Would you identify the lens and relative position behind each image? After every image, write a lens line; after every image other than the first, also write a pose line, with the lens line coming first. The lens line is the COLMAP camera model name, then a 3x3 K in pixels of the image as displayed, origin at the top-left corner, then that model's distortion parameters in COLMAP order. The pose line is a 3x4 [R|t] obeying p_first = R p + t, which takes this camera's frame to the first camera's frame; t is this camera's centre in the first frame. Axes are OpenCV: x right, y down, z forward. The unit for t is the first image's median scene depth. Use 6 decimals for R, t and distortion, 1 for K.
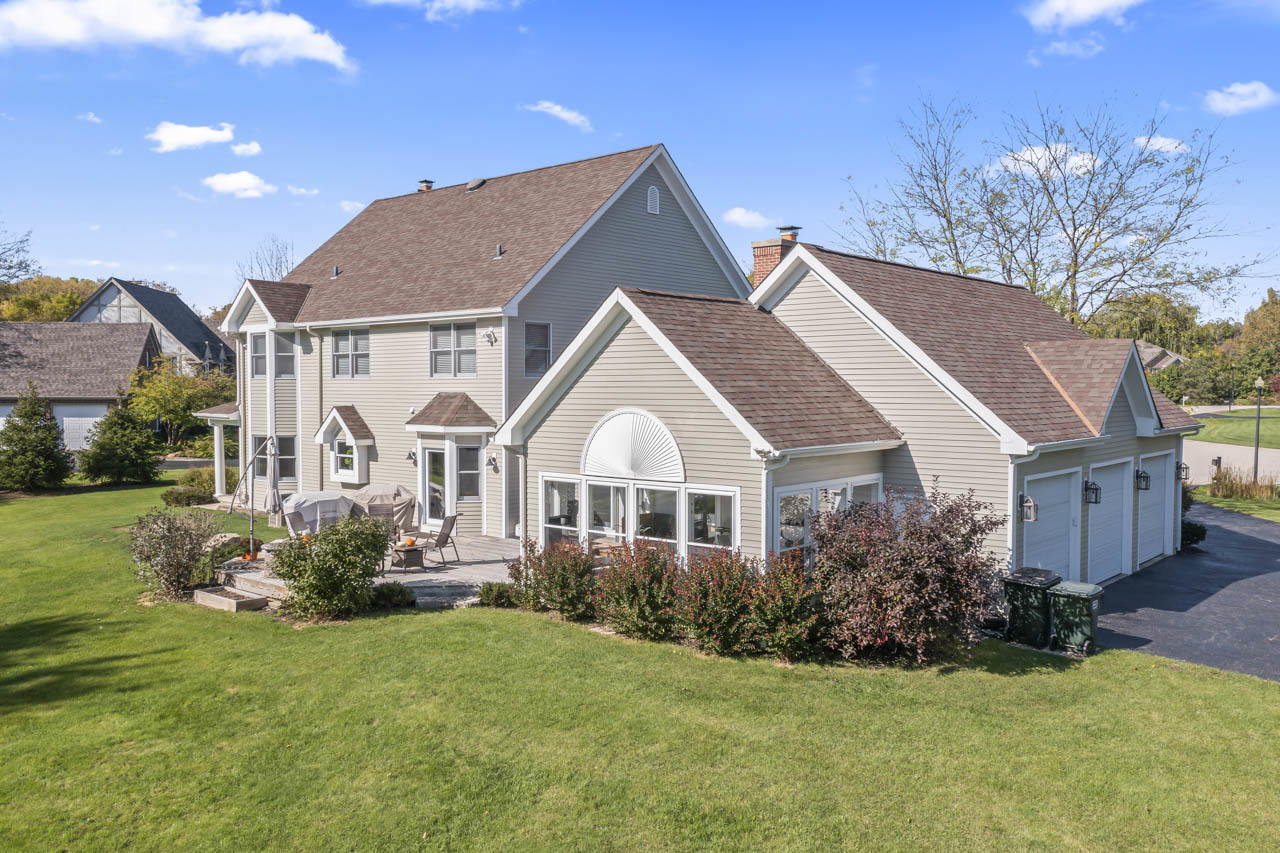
lens RADIAL K [[1030.9, 0, 642.6], [0, 1030.9, 431.3], [0, 0, 1]] dist [-0.010844, 0.012202]
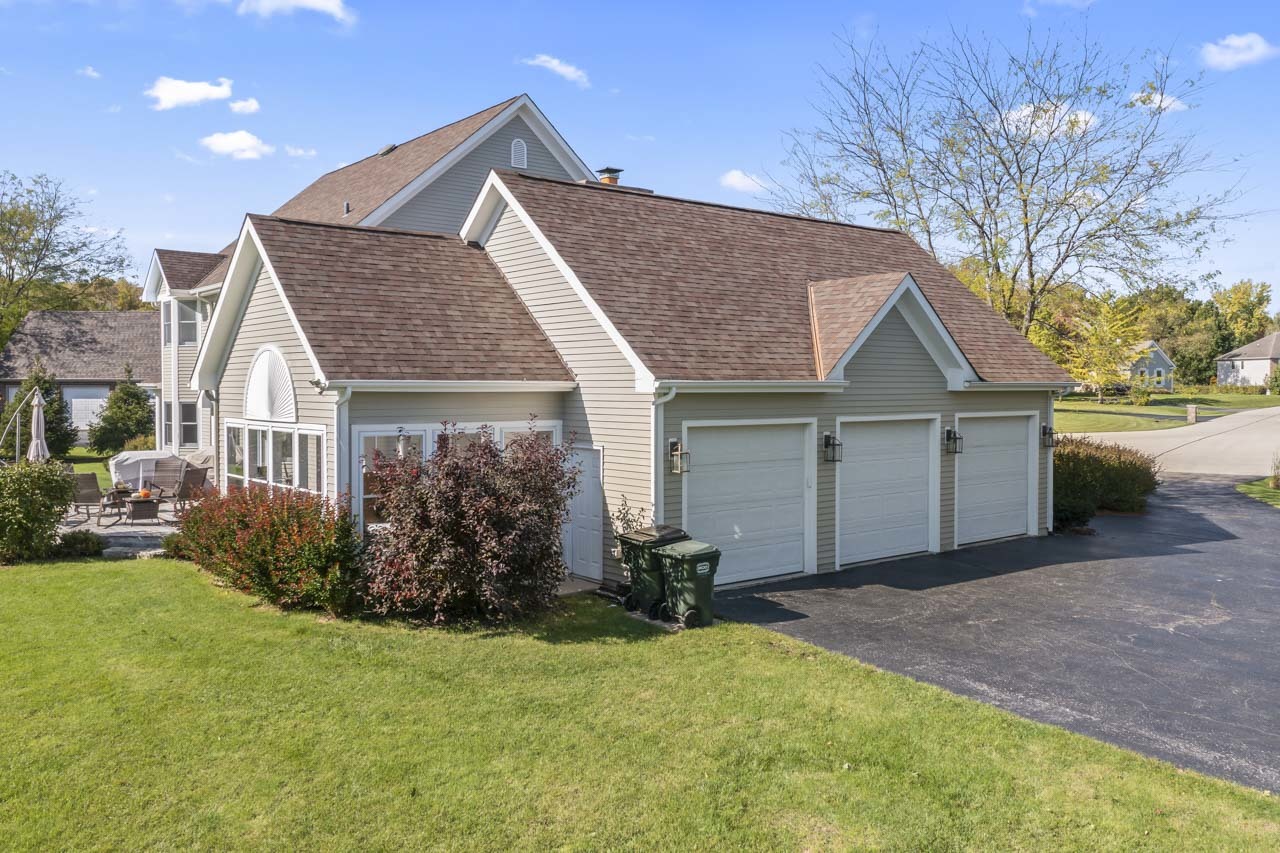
lens RADIAL K [[1030.9, 0, 638.0], [0, 1030.9, 419.6], [0, 0, 1]] dist [-0.010844, 0.012202]
pose [[0.983016, 0.006721, -0.183399, 0.436325], [-0.009250, 0.999874, -0.012935, 0.047921], [0.183288, 0.014412, 0.982954, 0.133659]]
